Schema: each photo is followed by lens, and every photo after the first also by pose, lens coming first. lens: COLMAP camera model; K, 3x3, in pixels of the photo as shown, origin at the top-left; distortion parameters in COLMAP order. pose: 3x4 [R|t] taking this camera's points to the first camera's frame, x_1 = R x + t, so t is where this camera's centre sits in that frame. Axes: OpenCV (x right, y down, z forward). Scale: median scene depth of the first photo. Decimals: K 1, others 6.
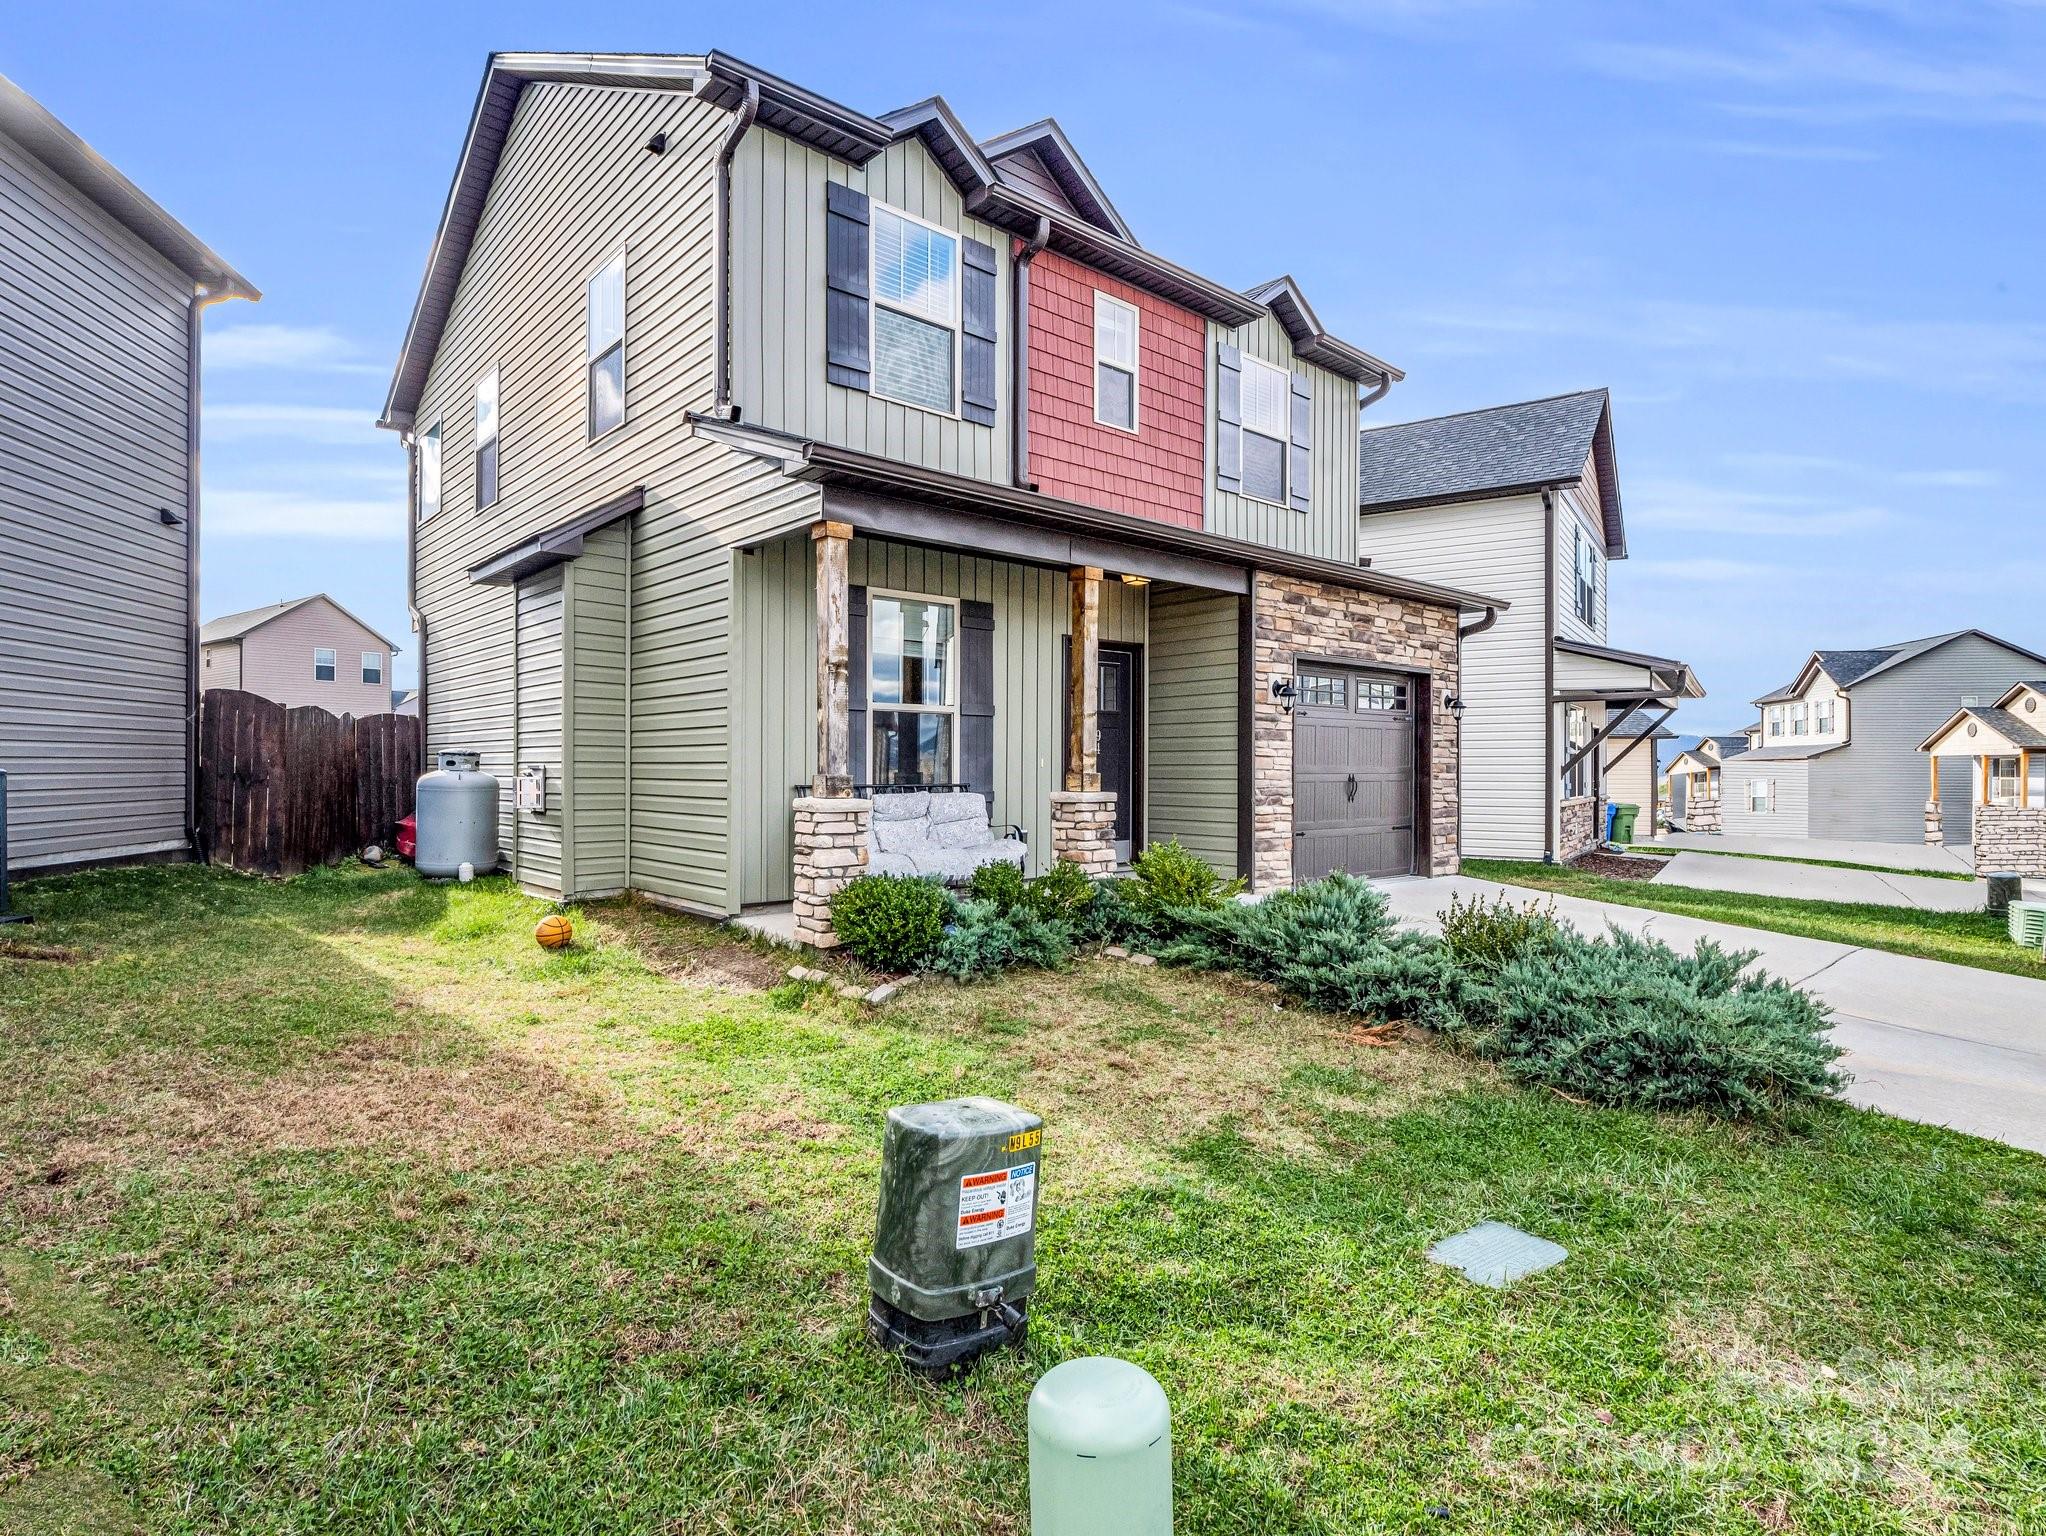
lens RADIAL K [[1097.3, 0, 1006.0], [0, 1097.3, 765.5], [0, 0, 1]] dist [0.001418, -0.000021]
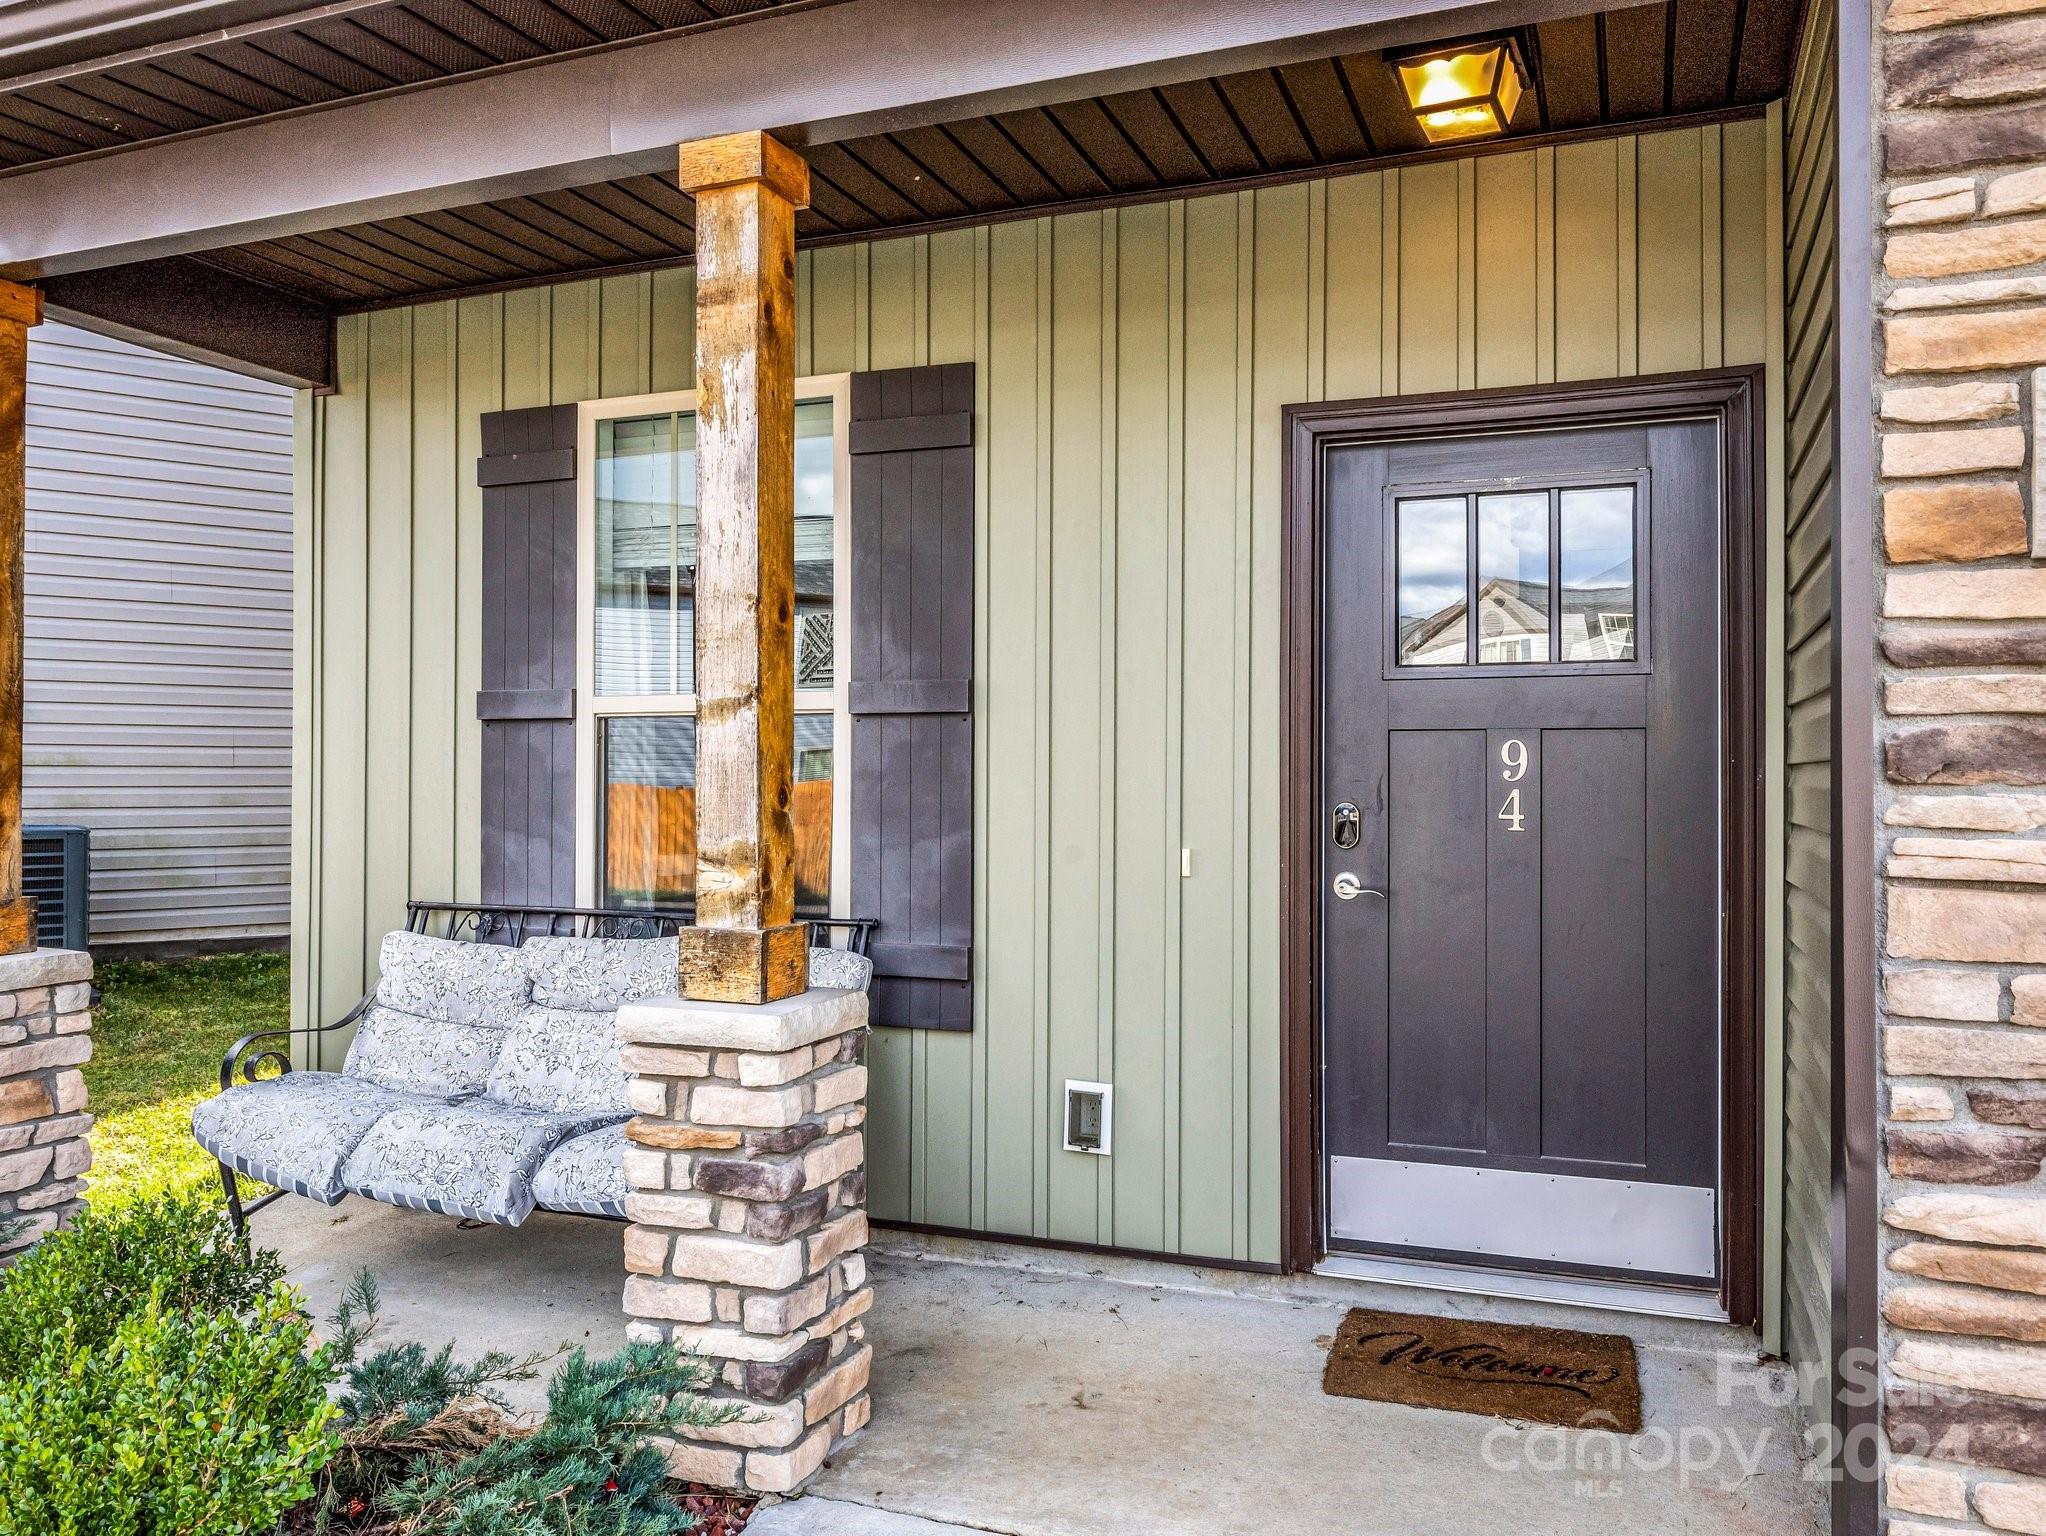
lens RADIAL K [[1654.5, 0, 1058.5], [0, 1654.5, 772.9], [0, 0, 1]] dist [-0.006717, 0.003022]
pose [[0.426421, -0.005937, -0.904505, 0.379895], [0.001332, 0.999981, -0.005935, -0.022639], [0.904524, 0.001326, 0.426421, 0.735942]]
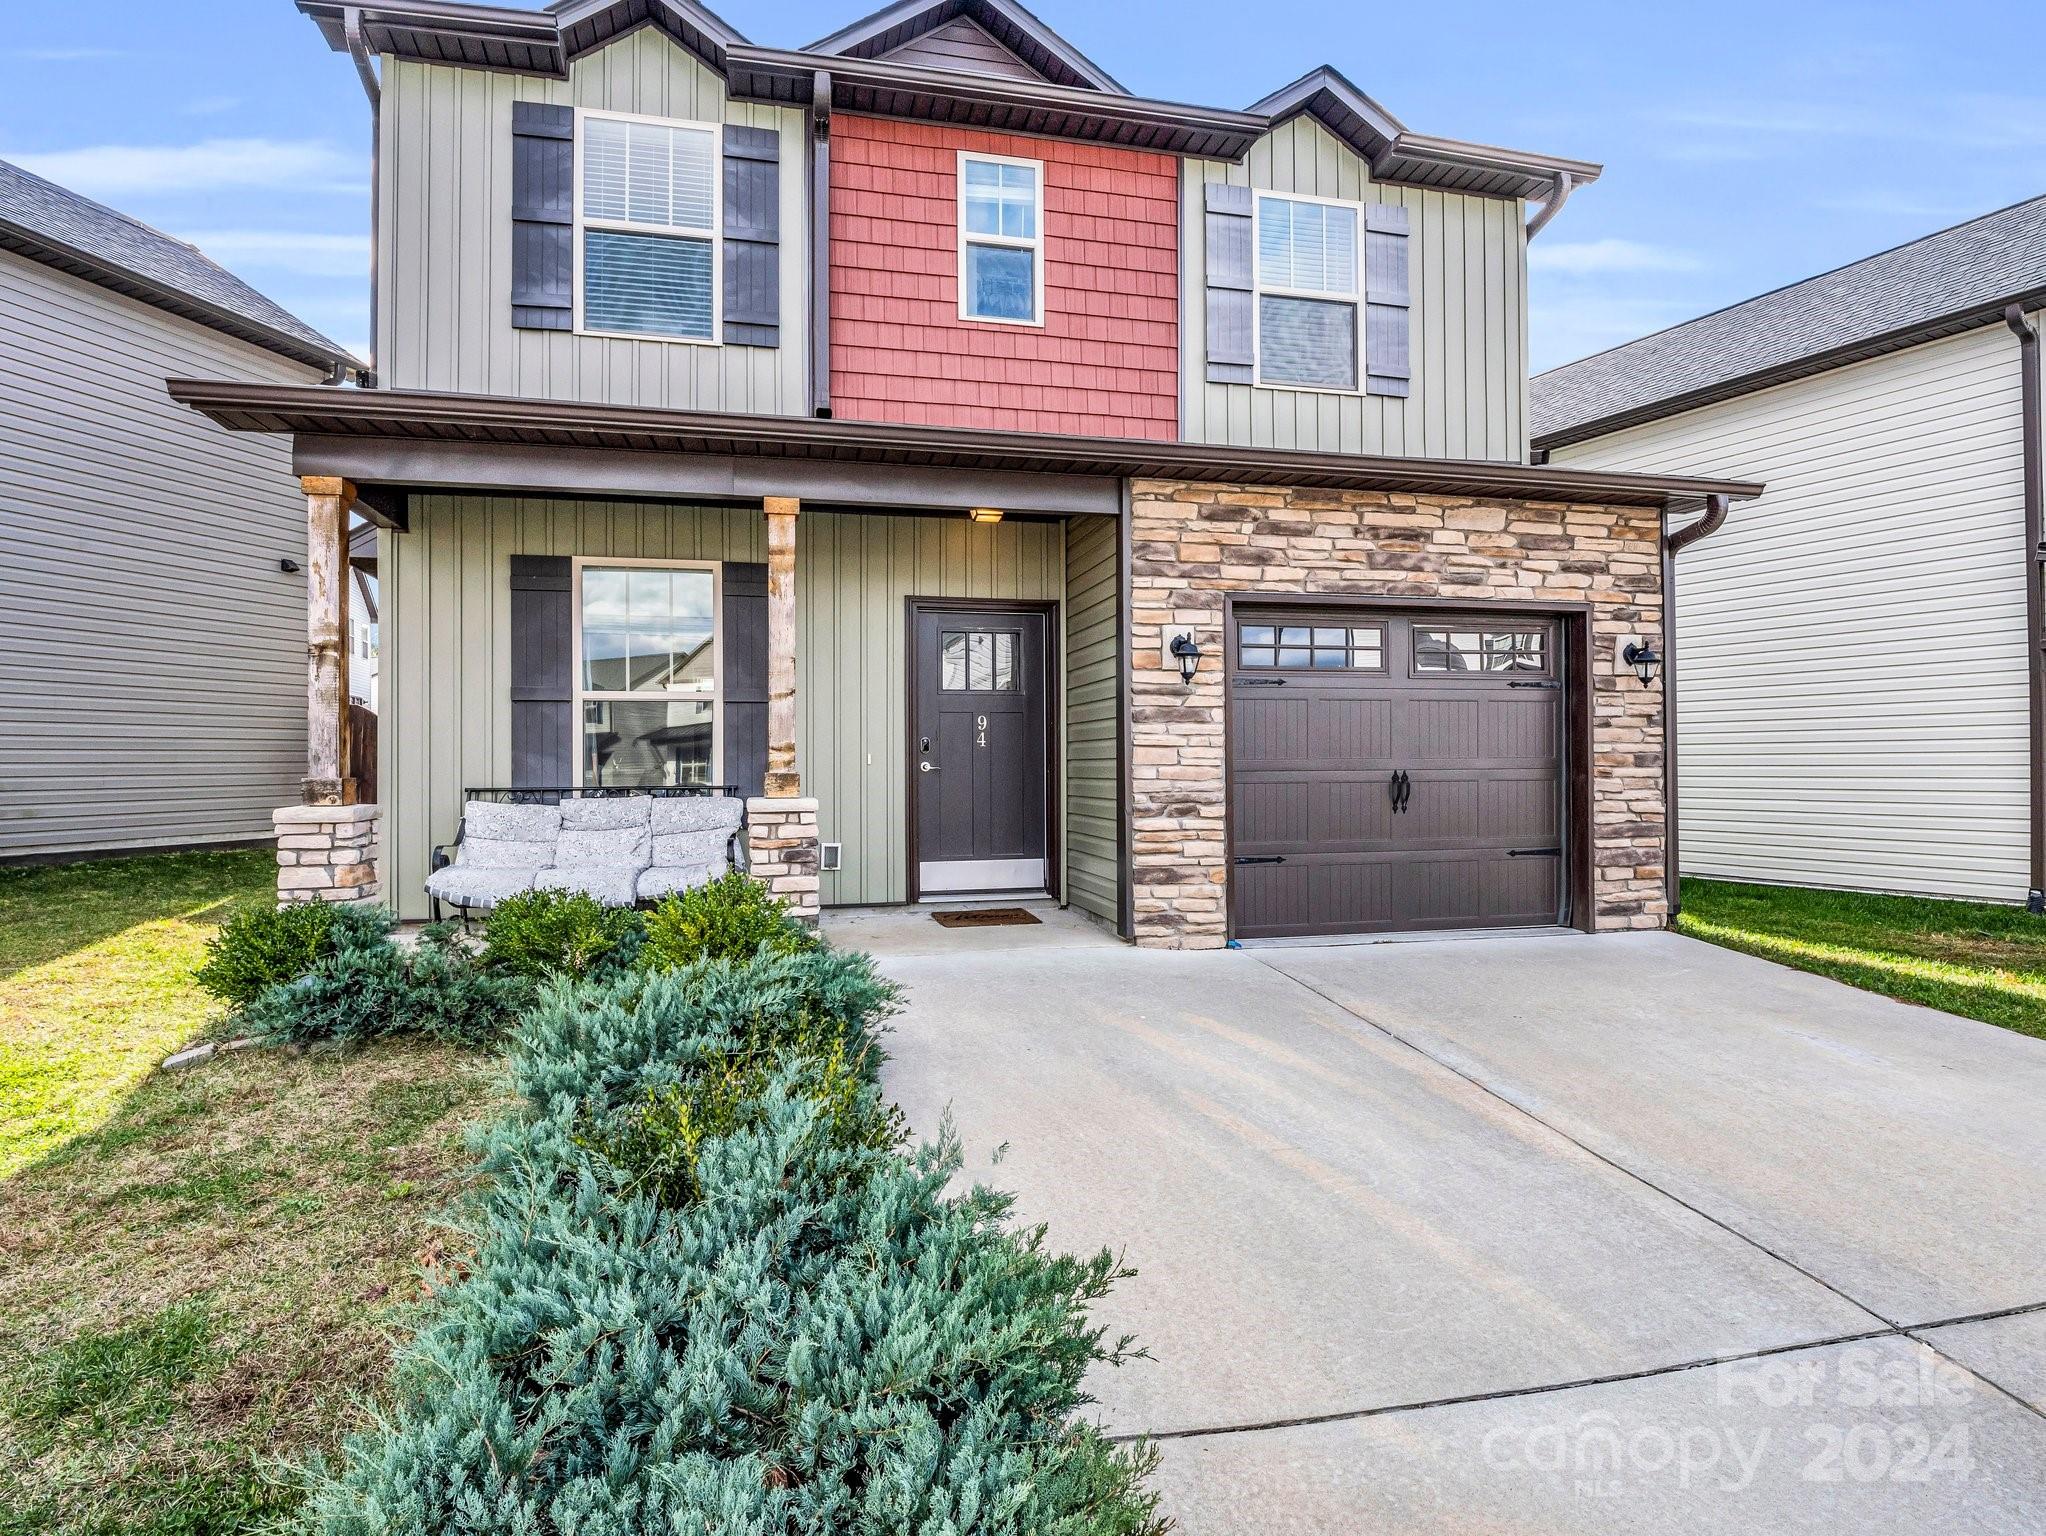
lens RADIAL K [[987.5, 0, 1073.0], [0, 987.5, 754.6], [0, 0, 1]] dist [-0.009629, -0.002545]
pose [[0.872049, -0.011429, -0.489285, 0.471037], [0.009036, 0.999933, -0.007253, 0.000956], [0.489335, 0.001904, 0.872094, 0.415541]]
